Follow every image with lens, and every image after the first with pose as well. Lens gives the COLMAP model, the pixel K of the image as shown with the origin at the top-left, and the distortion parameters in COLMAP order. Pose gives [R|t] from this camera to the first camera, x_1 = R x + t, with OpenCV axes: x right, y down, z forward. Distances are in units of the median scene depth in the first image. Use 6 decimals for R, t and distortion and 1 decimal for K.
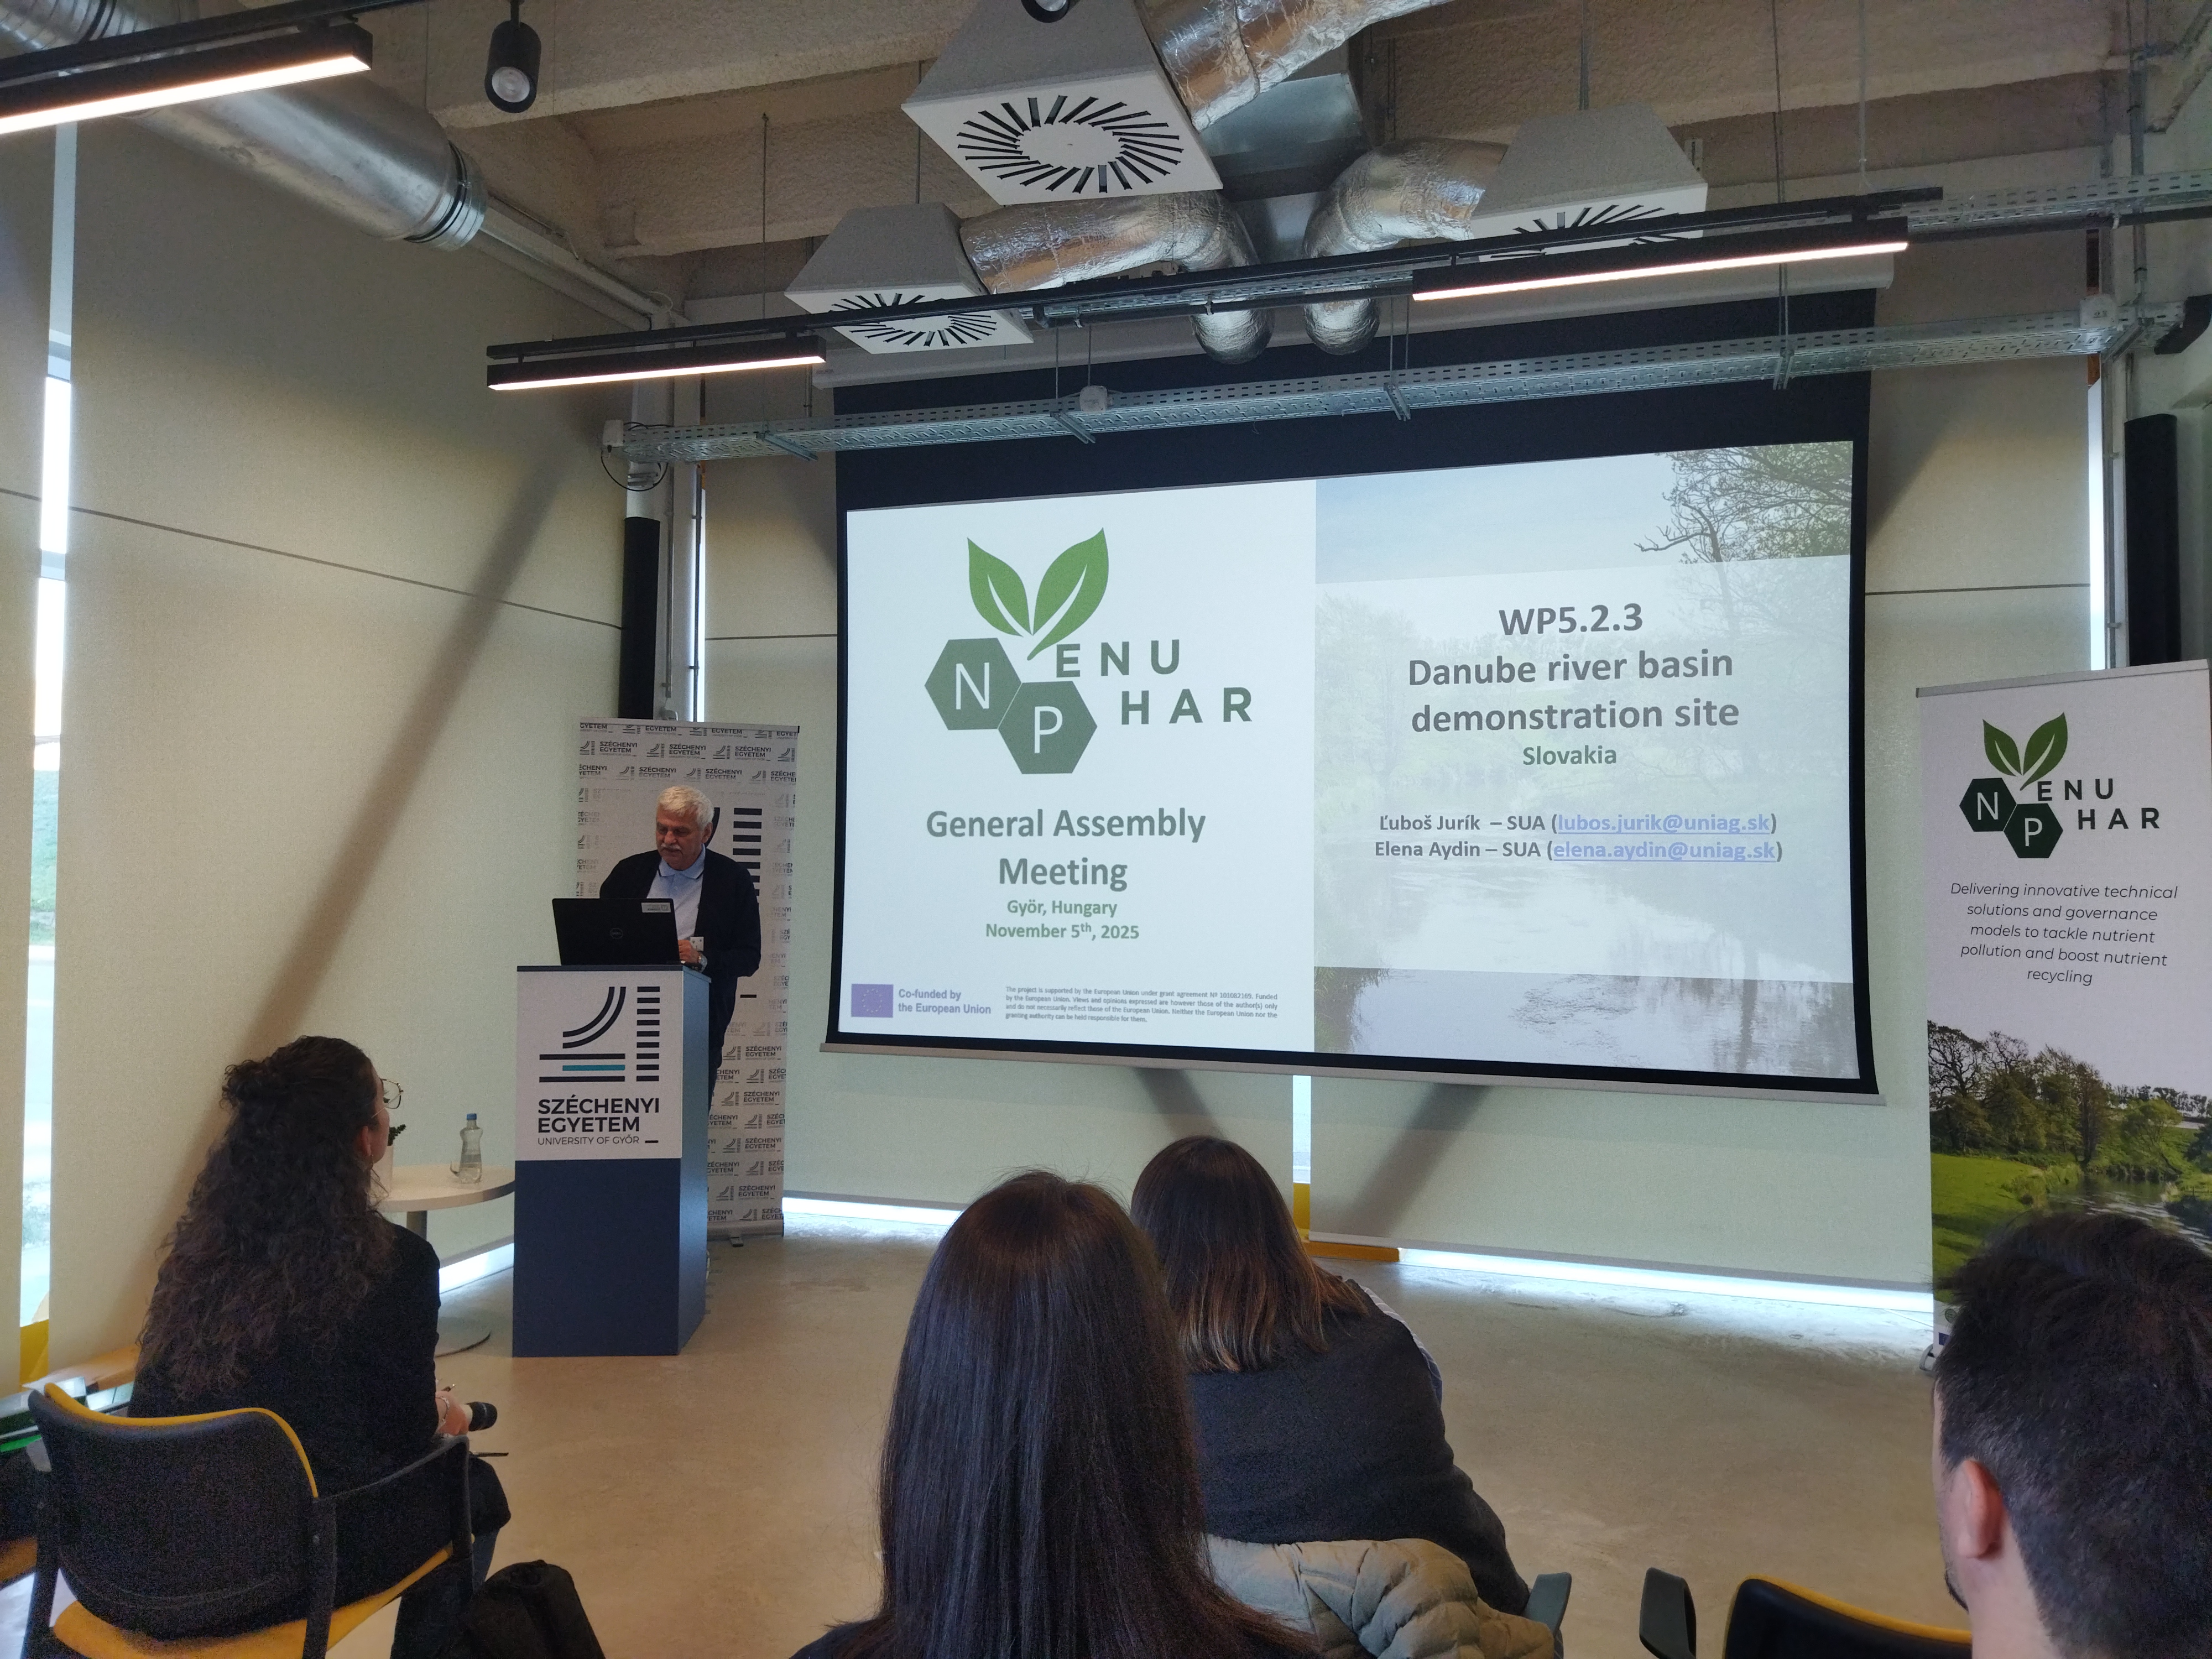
lens RADIAL K [[1642.5, 0, 1095.0], [0, 1642.5, 812.5], [0, 0, 1]] dist [0.094459, -0.160634]
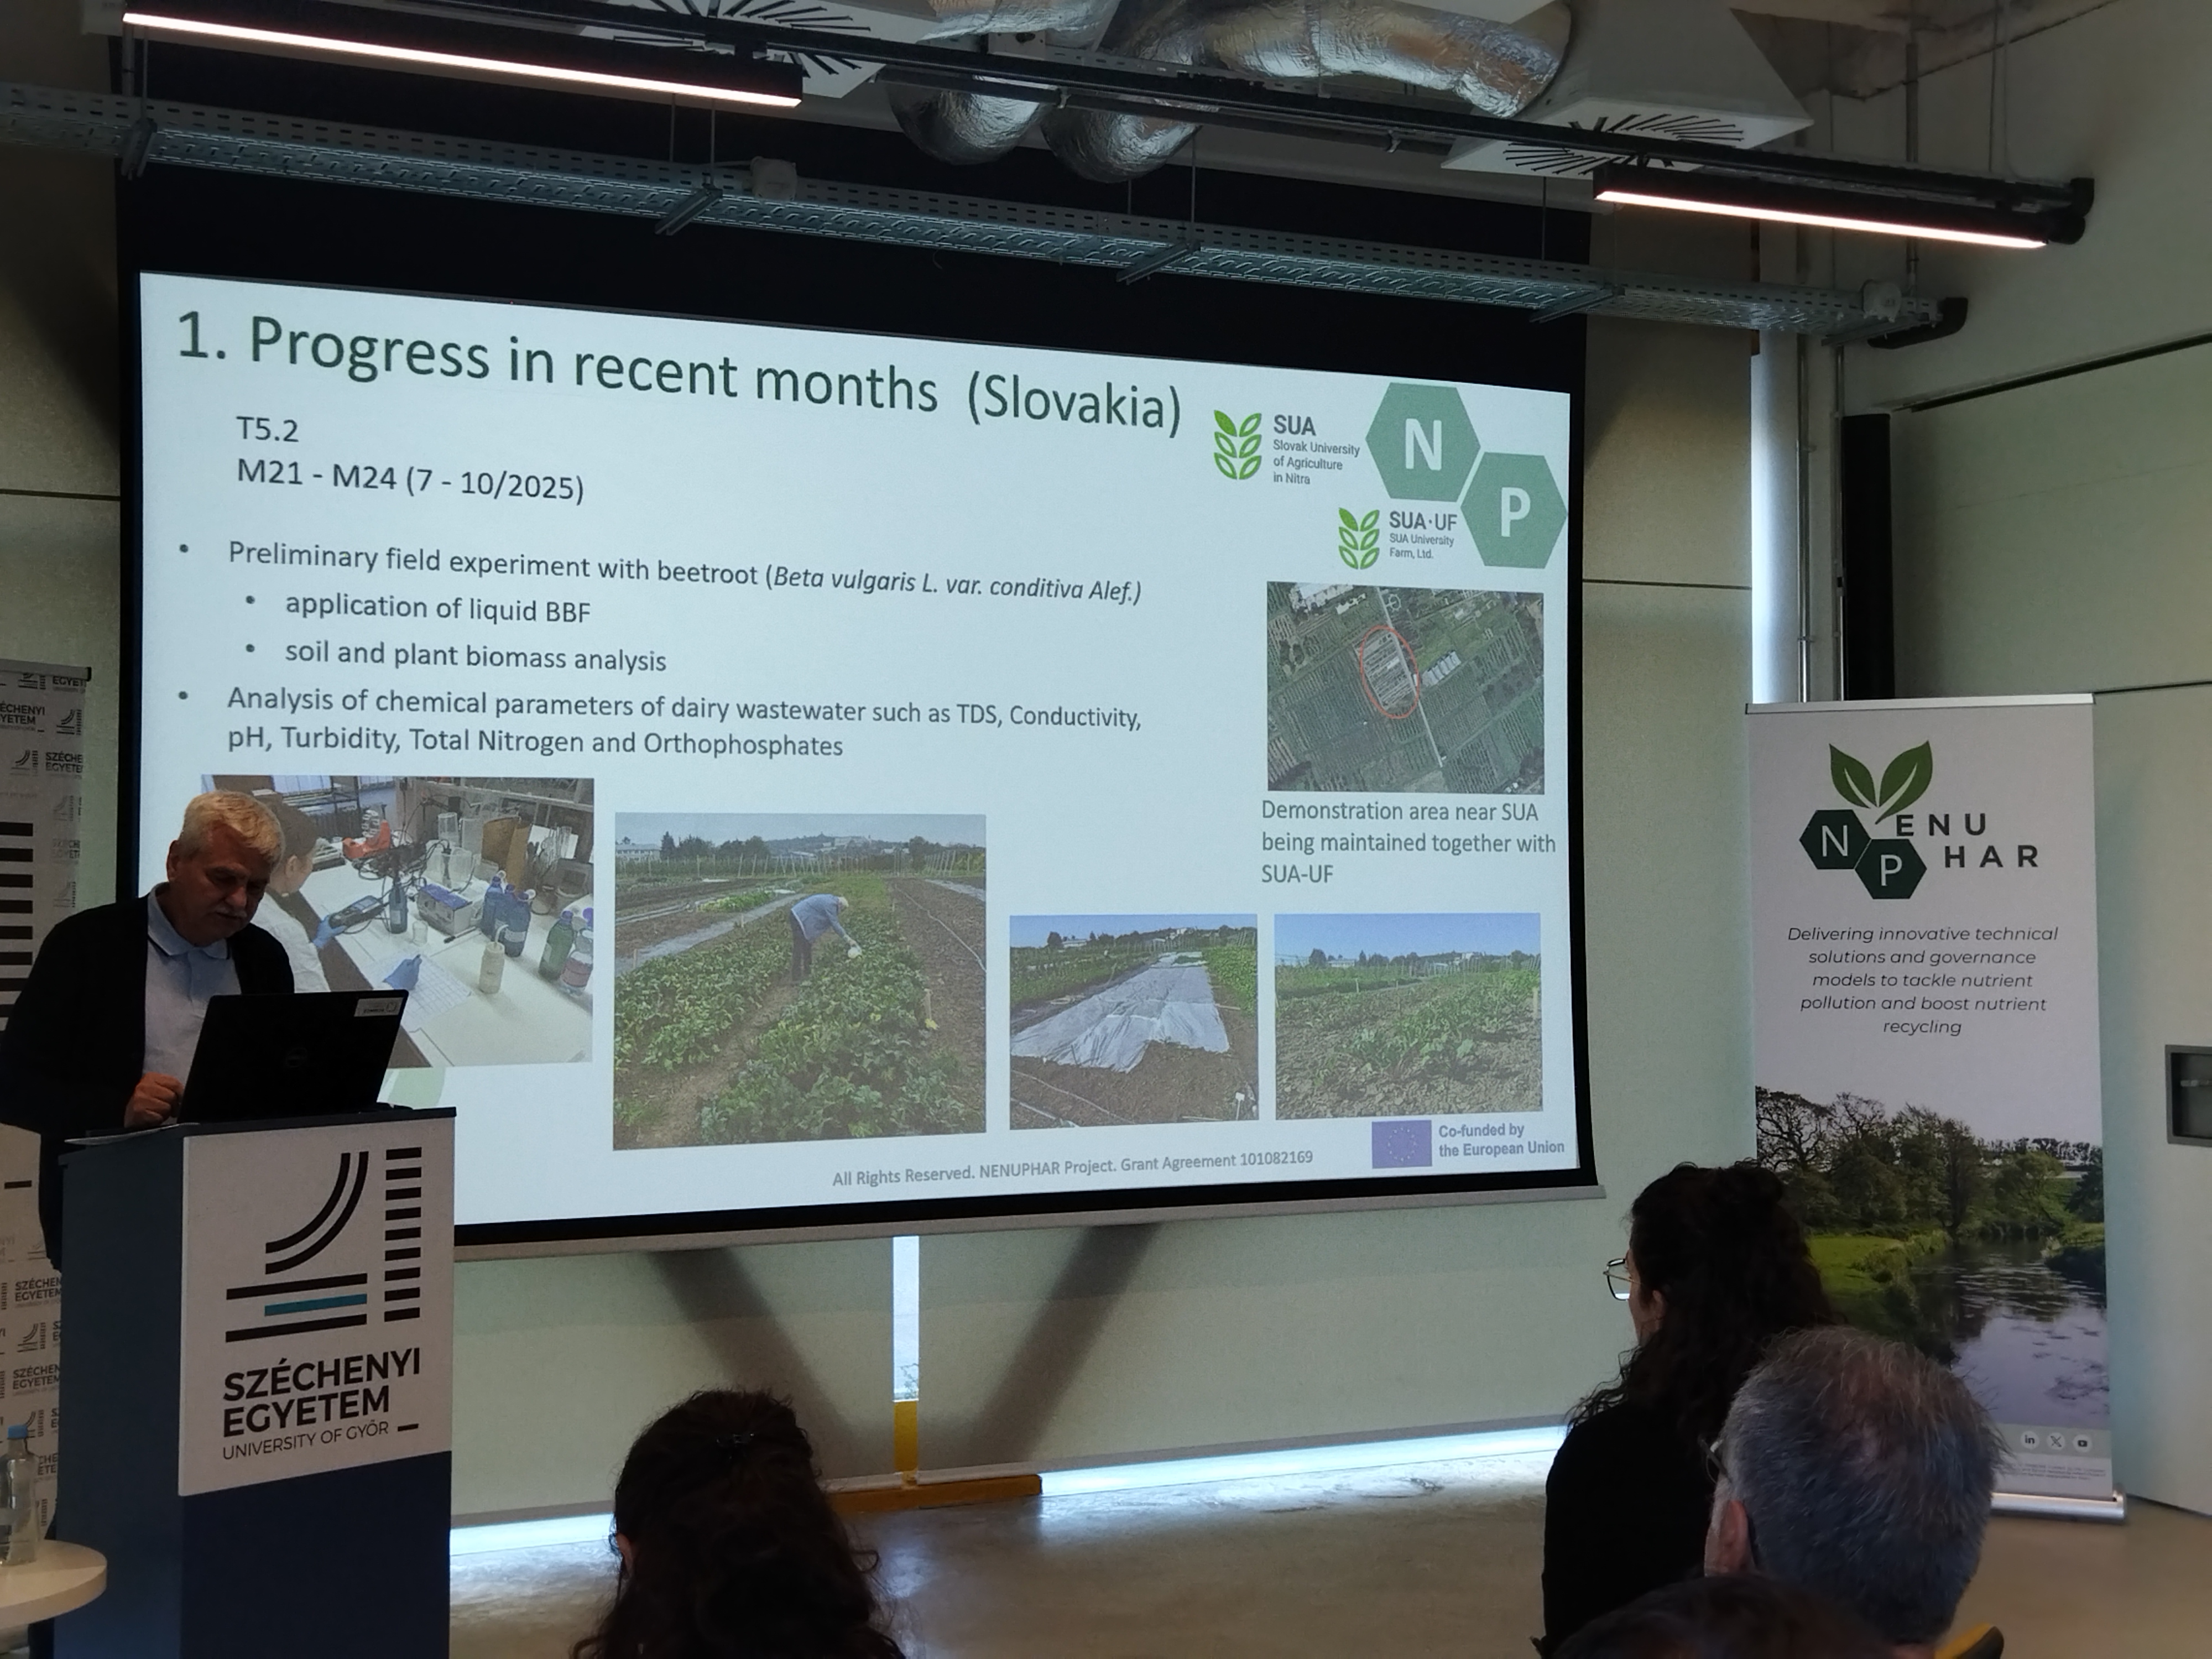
lens RADIAL K [[2838.2, 0, 1100.8], [0, 2838.2, 804.9], [0, 0, 1]] dist [0.163875, -0.629749]
pose [[0.731270, 0.015602, 0.681909, -0.792779], [-0.009835, 0.999876, -0.012329, -0.000420], [-0.682017, 0.002310, 0.731333, 0.144844]]
